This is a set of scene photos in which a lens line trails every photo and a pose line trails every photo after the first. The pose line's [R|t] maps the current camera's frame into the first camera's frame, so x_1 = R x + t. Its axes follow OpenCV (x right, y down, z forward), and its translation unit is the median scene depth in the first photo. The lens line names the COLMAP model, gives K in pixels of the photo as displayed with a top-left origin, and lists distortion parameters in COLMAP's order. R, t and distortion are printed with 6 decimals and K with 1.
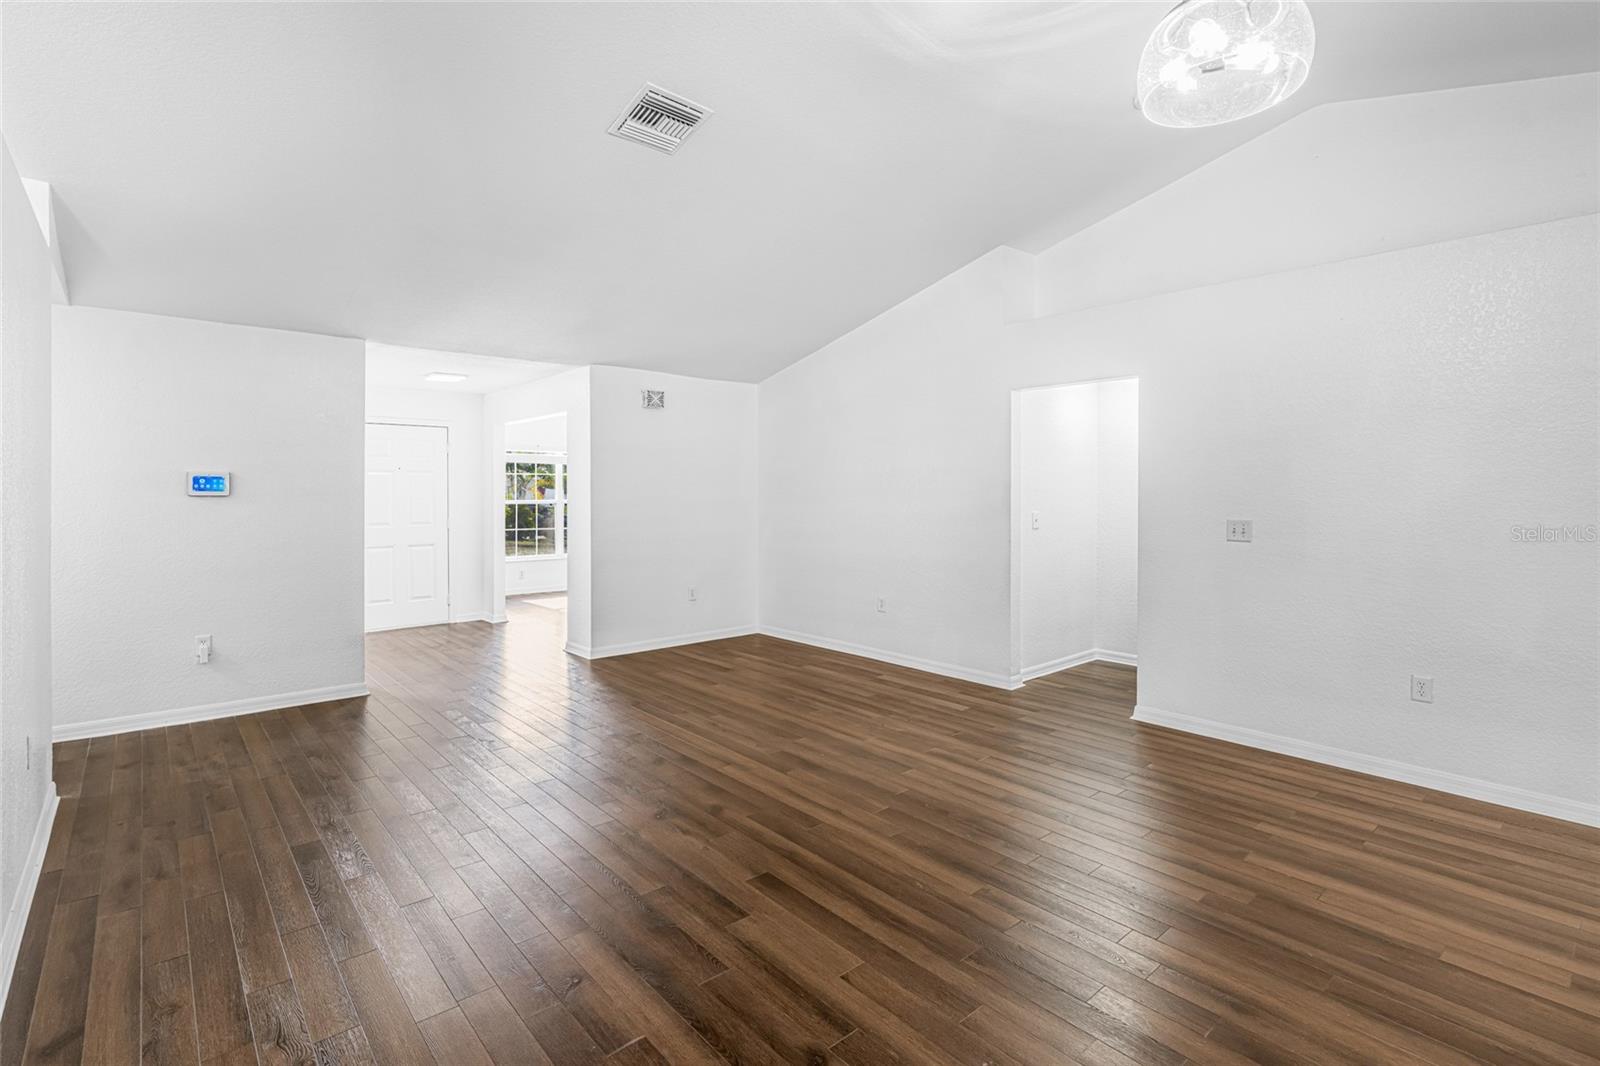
lens RADIAL K [[731.9, 0, 822.1], [0, 731.9, 499.1], [0, 0, 1]] dist [-0.011235, 0.003862]
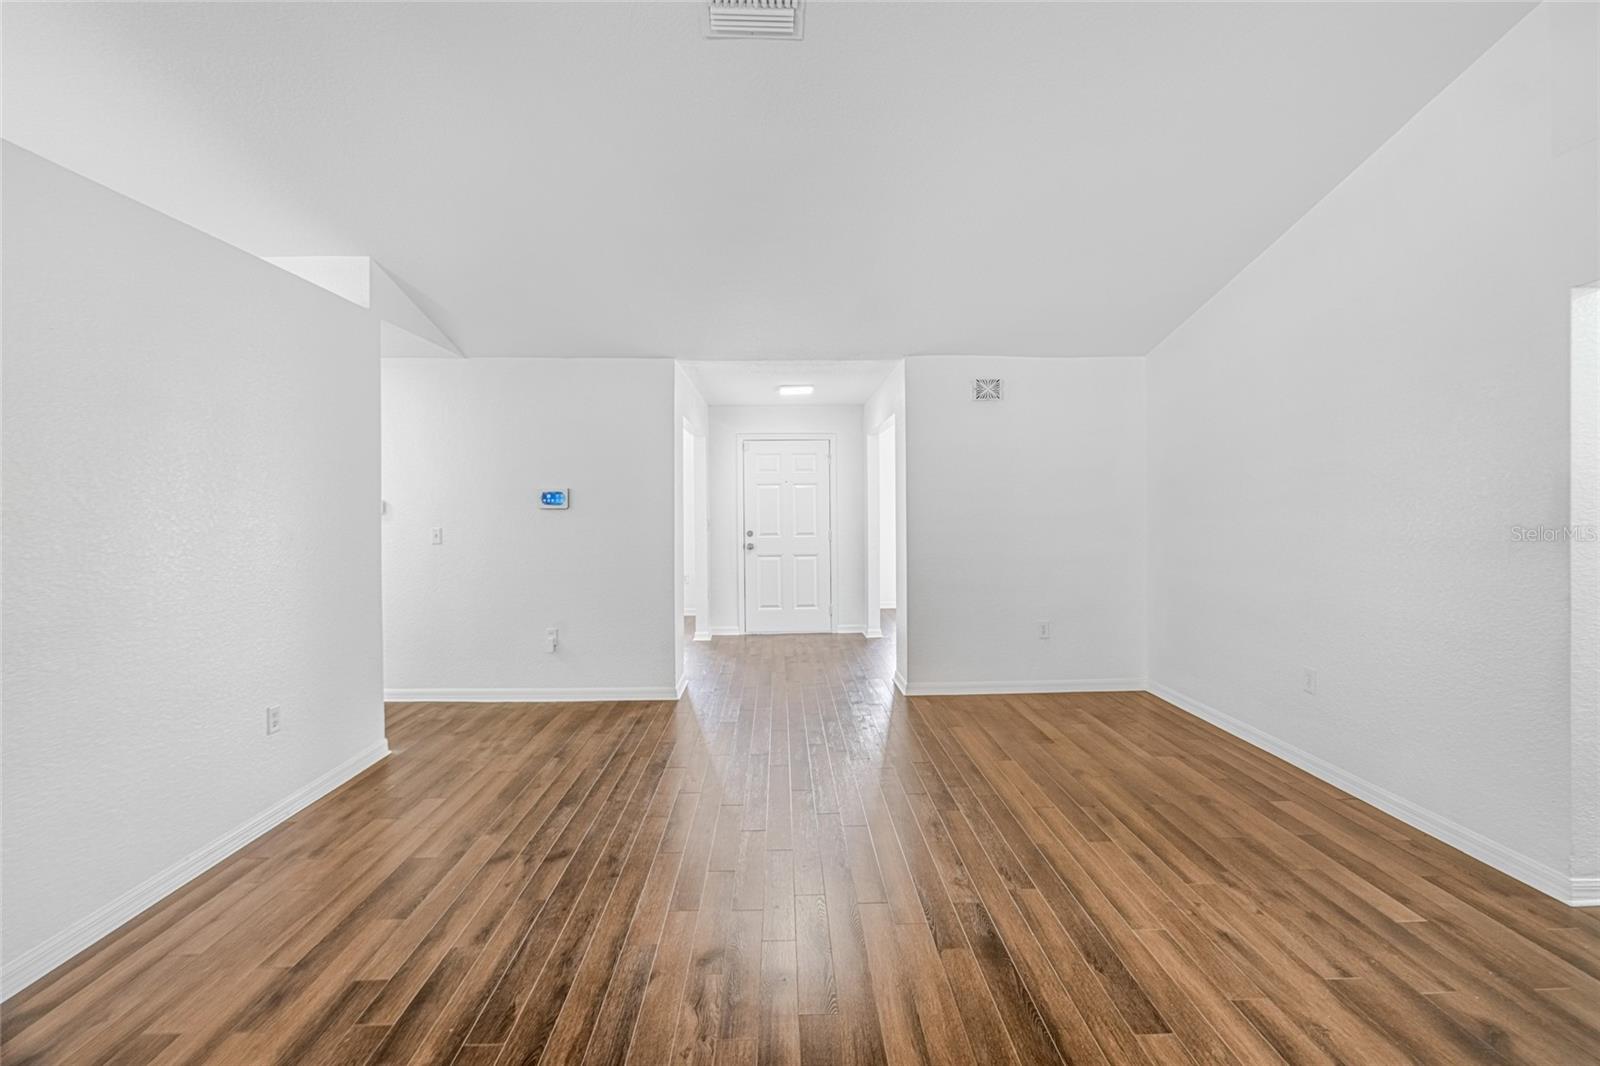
lens RADIAL K [[731.9, 0, 803.9], [0, 731.9, 518.0], [0, 0, 1]] dist [-0.011235, 0.003862]
pose [[0.765654, 0.007422, -0.643210, 0.187987], [0.000596, 0.999925, 0.012247, -0.003769], [0.643253, -0.009761, 0.765592, 0.320612]]
